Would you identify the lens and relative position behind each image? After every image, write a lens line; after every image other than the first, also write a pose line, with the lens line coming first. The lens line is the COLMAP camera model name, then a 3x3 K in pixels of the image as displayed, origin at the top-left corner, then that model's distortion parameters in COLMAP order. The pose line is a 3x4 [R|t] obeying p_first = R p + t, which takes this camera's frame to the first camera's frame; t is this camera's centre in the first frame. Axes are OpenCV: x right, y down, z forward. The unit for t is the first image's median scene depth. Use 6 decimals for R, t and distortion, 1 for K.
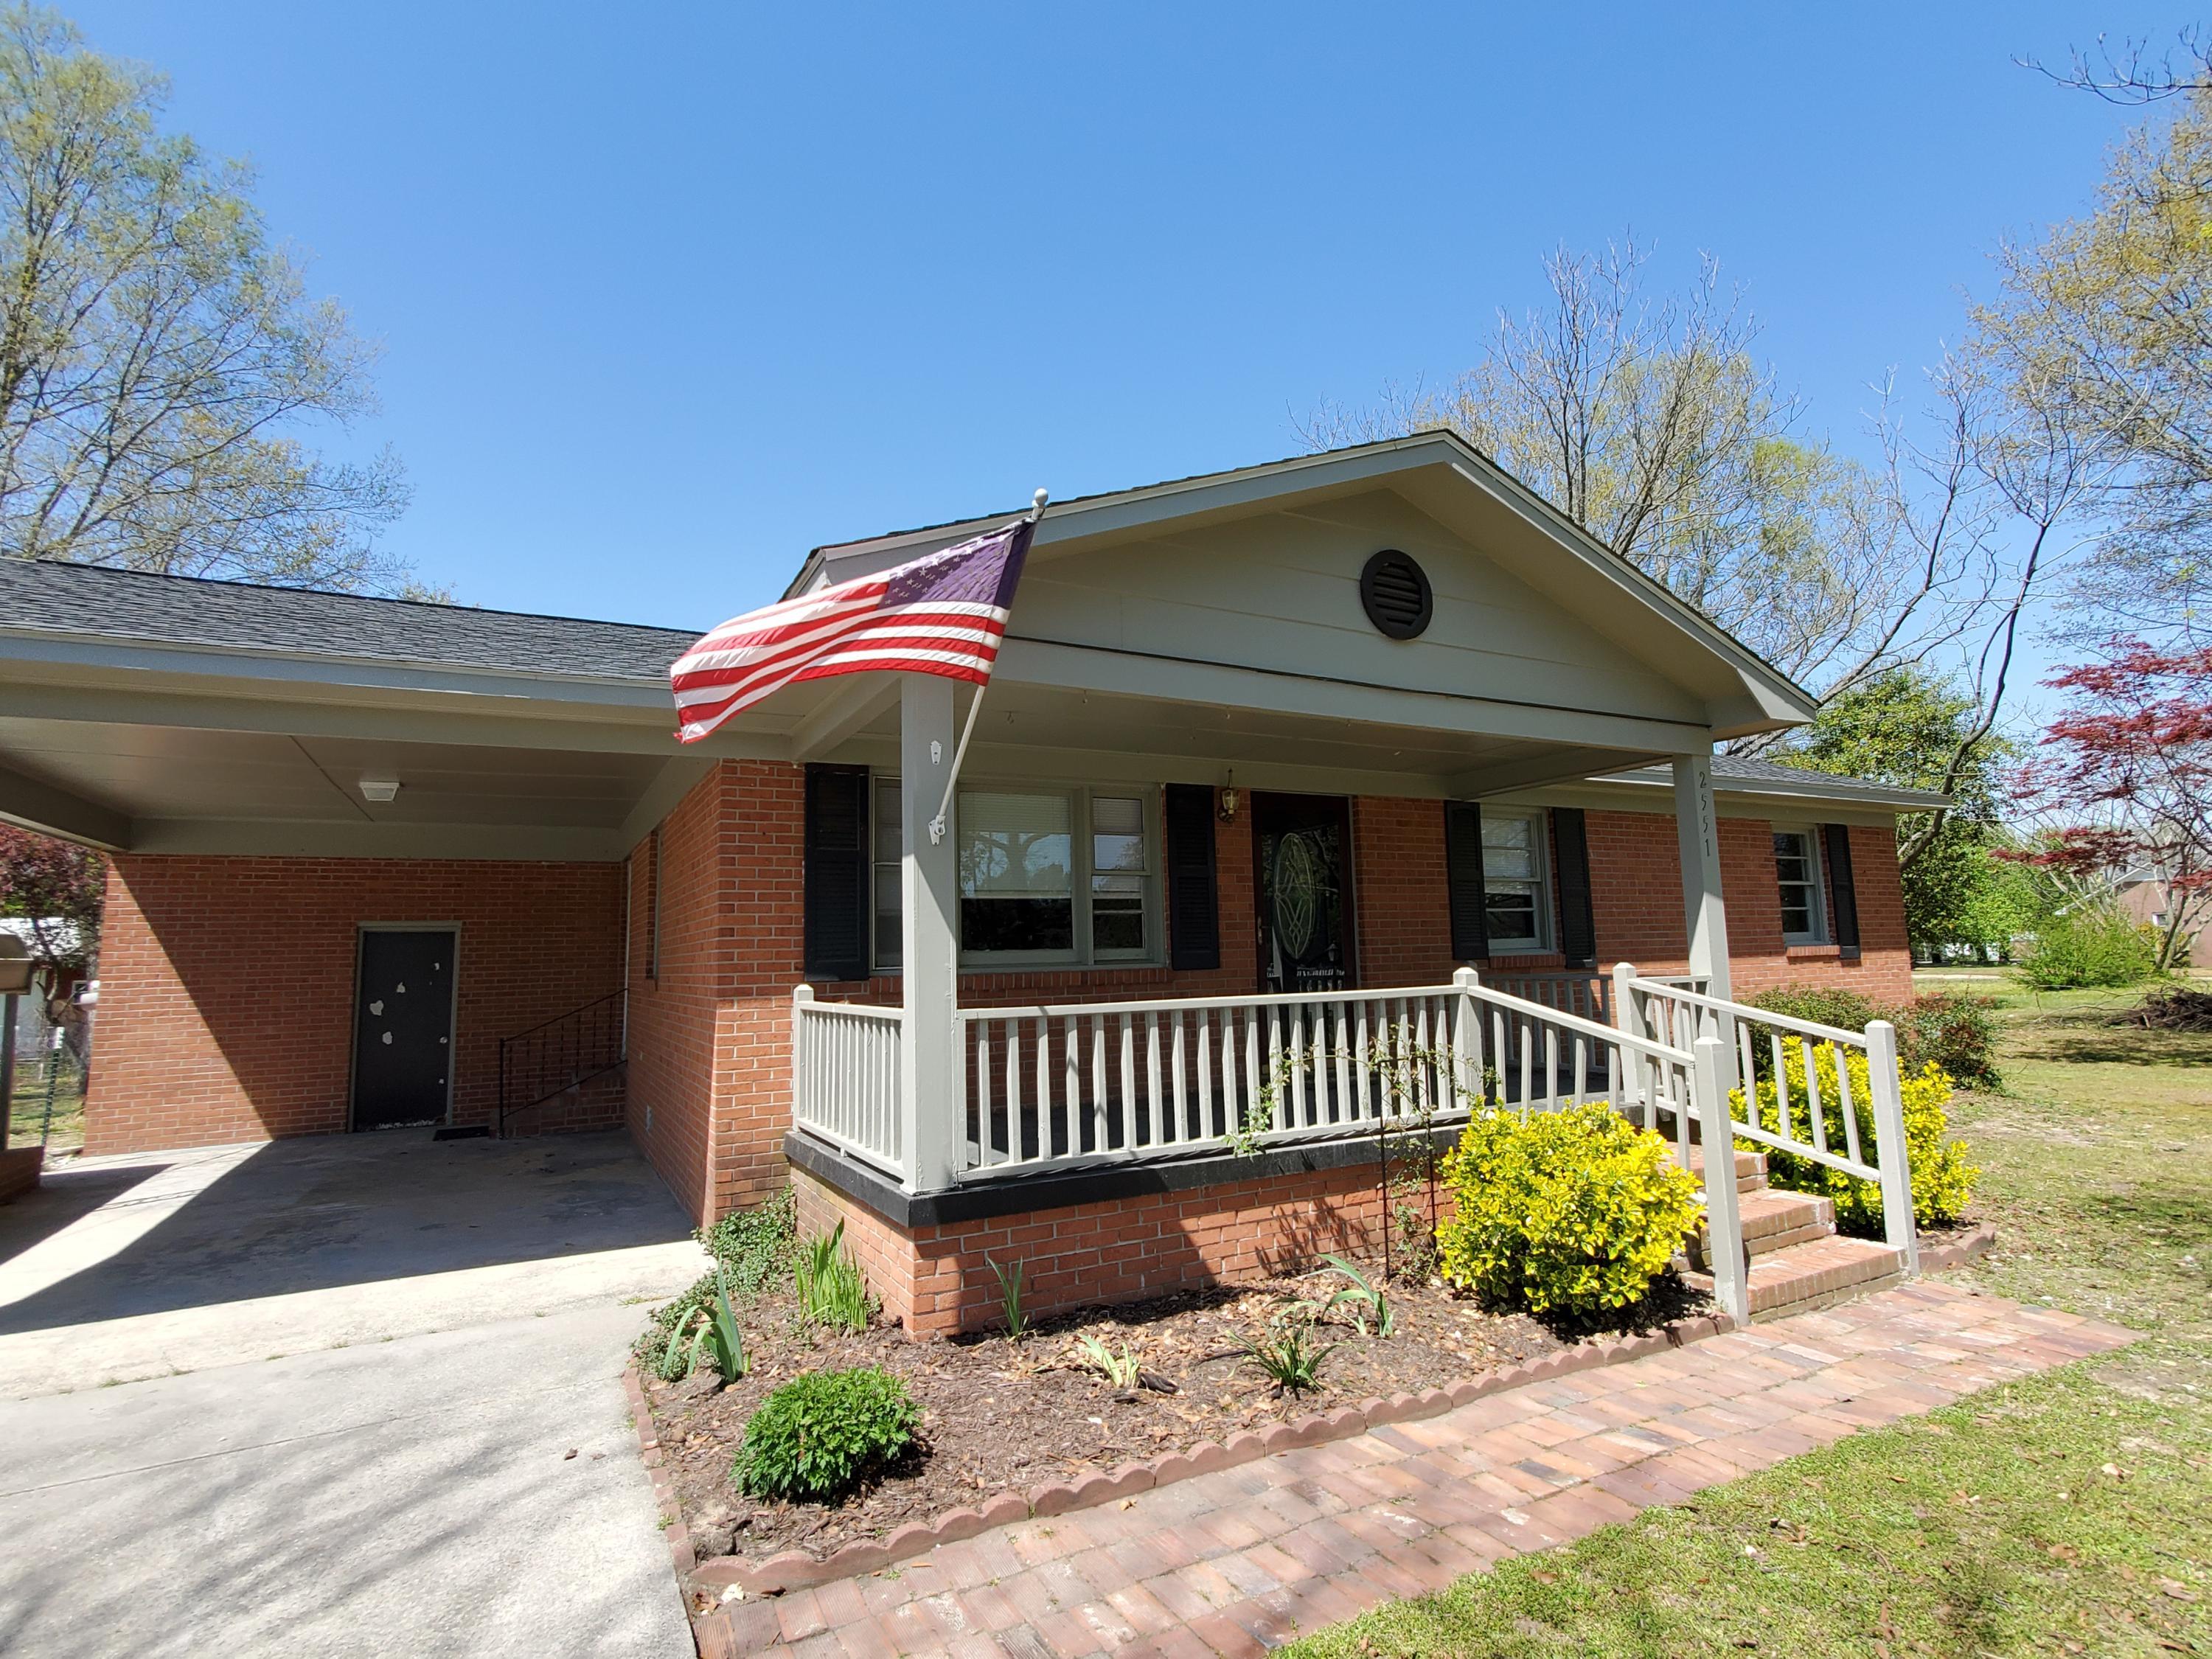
lens RADIAL K [[1084.6, 0, 1058.8], [0, 1084.6, 802.3], [0, 0, 1]] dist [0.002681, 0.000010]
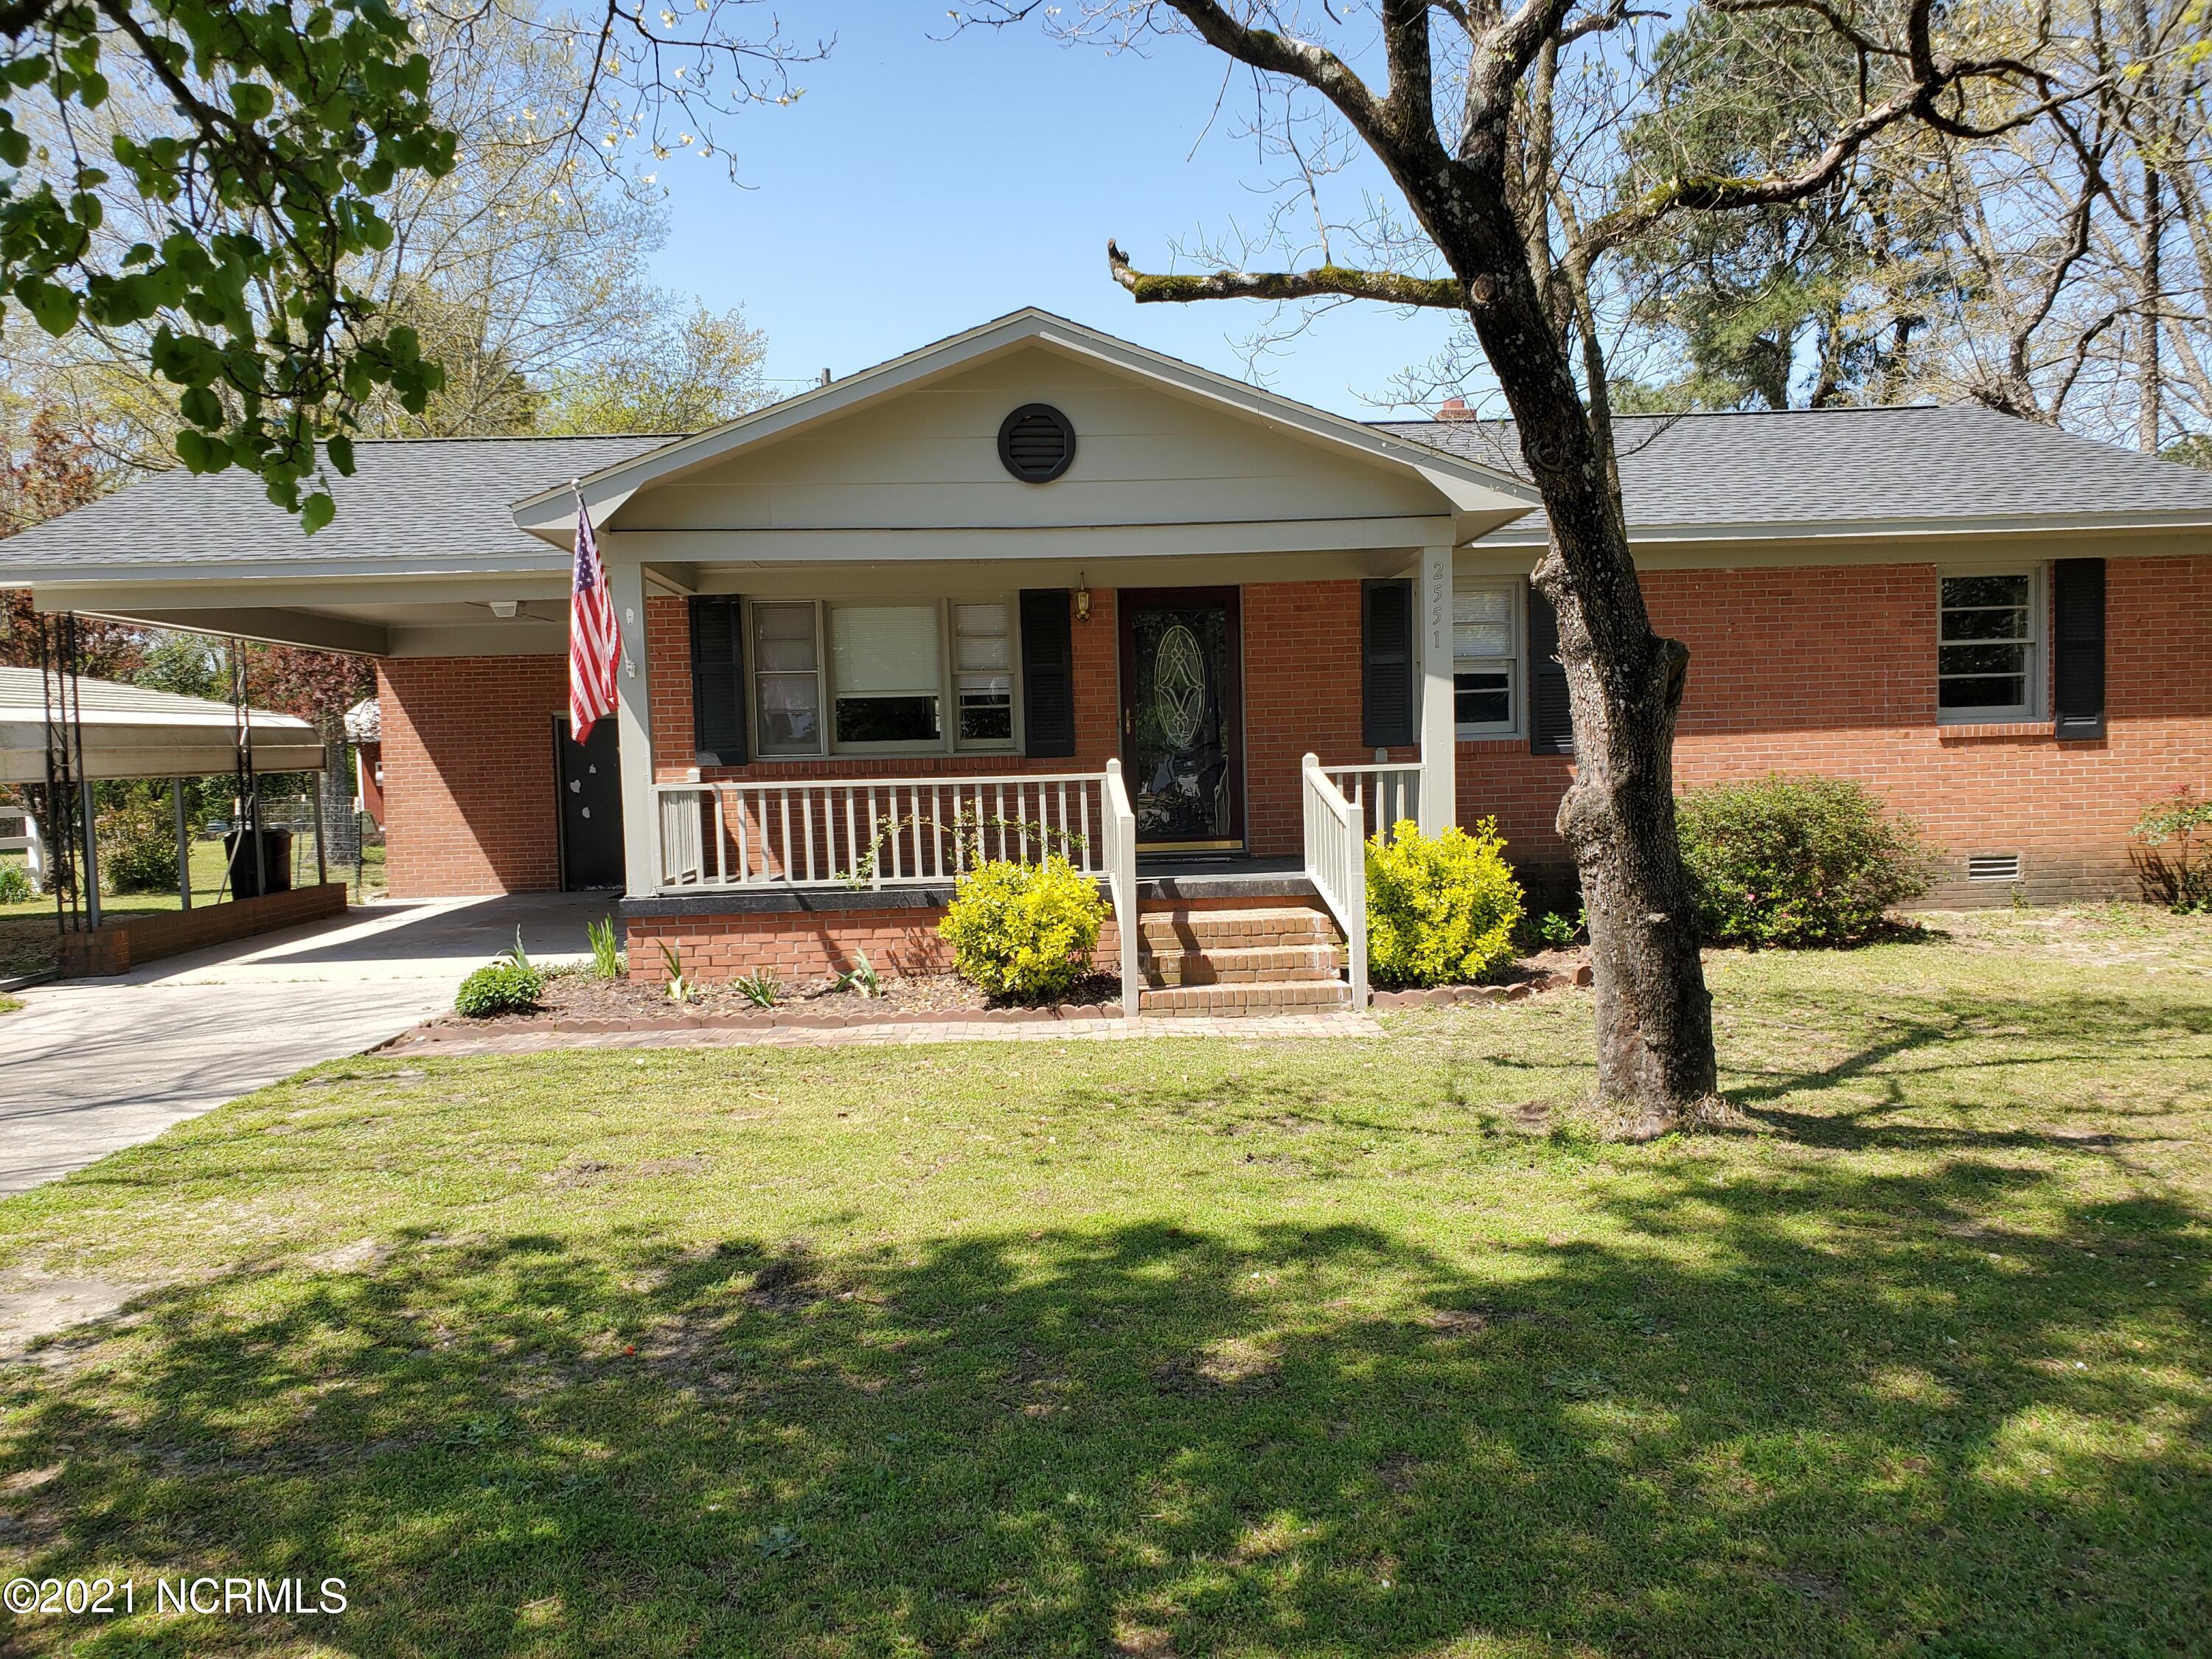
lens RADIAL K [[1724.7, 0, 1107.7], [0, 1724.7, 825.2], [0, 0, 1]] dist [0.001330, 0.022915]
pose [[0.909523, 0.017696, -0.415277, 0.893545], [0.065692, 0.980417, 0.185654, -0.098625], [0.410429, -0.196137, 0.890549, -0.550092]]
